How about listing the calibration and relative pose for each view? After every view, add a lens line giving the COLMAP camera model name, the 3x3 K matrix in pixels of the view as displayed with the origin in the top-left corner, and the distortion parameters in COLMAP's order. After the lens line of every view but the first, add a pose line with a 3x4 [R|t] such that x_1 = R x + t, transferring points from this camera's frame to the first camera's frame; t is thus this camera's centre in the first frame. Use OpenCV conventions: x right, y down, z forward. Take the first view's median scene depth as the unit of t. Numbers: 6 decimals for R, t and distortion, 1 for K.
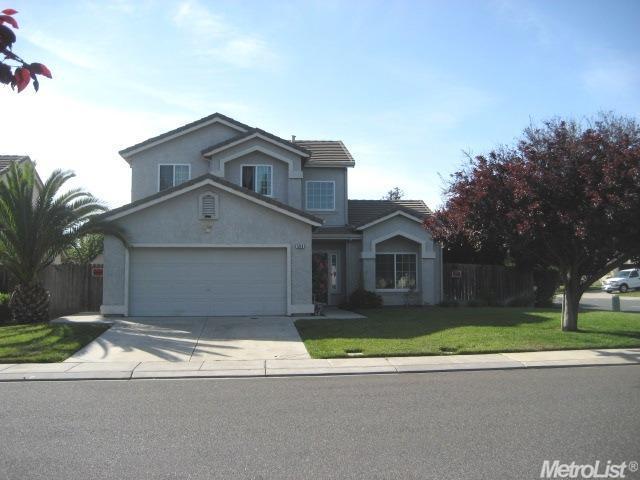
lens RADIAL K [[659.6, 0, 320.0], [0, 659.6, 240.0], [0, 0, 1]] dist [-0.131257, 0.143432]
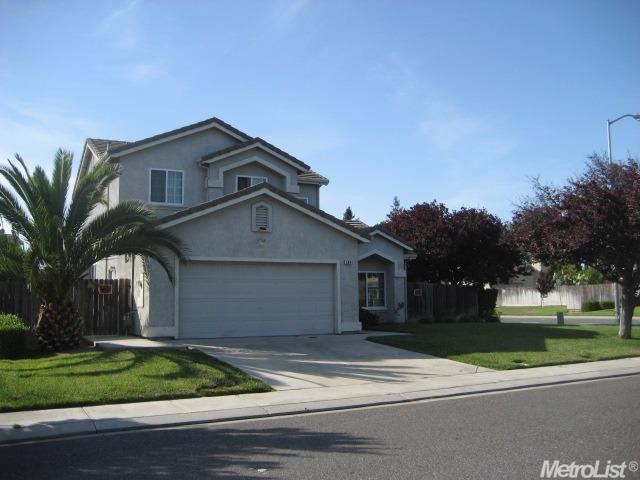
lens RADIAL K [[659.6, 0, 320.0], [0, 659.6, 240.0], [0, 0, 1]] dist [-0.131257, 0.143432]
pose [[0.935172, 0.028634, 0.353034, -0.343430], [-0.017389, 0.999237, -0.034983, 0.009153], [-0.353766, 0.026577, 0.934956, 0.083973]]
